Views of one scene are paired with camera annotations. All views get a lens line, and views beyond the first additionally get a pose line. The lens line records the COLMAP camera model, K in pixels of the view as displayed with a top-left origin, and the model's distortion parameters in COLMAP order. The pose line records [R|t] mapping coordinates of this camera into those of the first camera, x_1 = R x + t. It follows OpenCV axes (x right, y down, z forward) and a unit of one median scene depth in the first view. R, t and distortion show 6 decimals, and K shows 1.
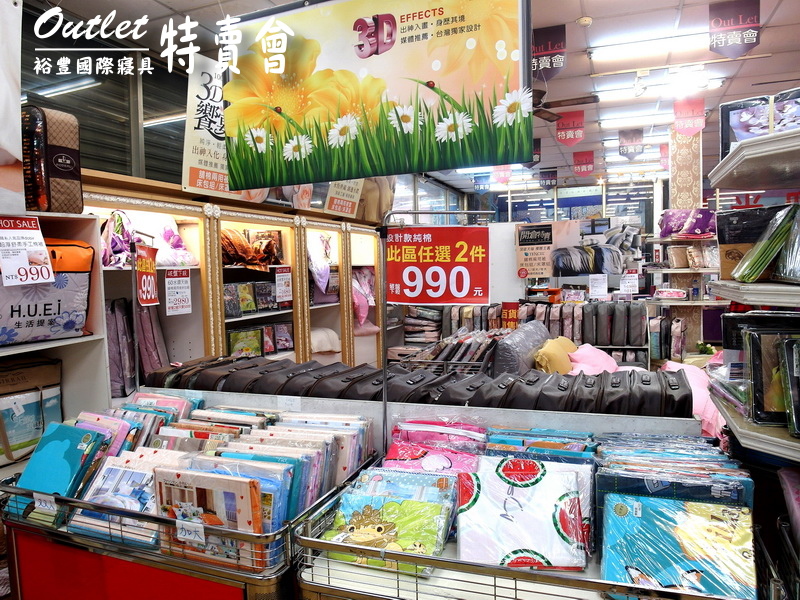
lens RADIAL K [[575.8, 0, 397.4], [0, 575.8, 299.1], [0, 0, 1]] dist [-0.045318, 0.003385]
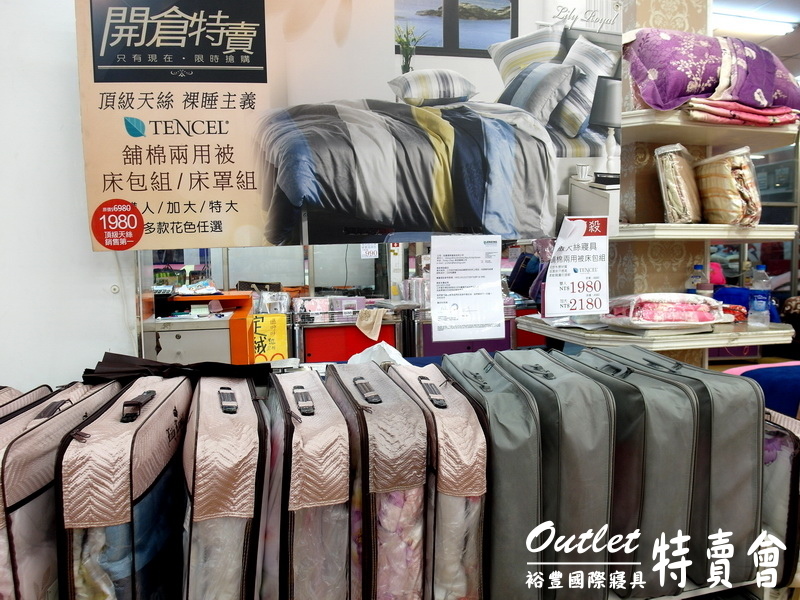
lens RADIAL K [[575.8, 0, 397.4], [0, 575.8, 299.1], [0, 0, 1]] dist [-0.045318, 0.003385]
pose [[0.831355, -0.020649, 0.555358, 0.208023], [0.020791, 0.999766, 0.006049, -0.020531], [-0.555353, 0.006518, 0.831589, 0.862659]]
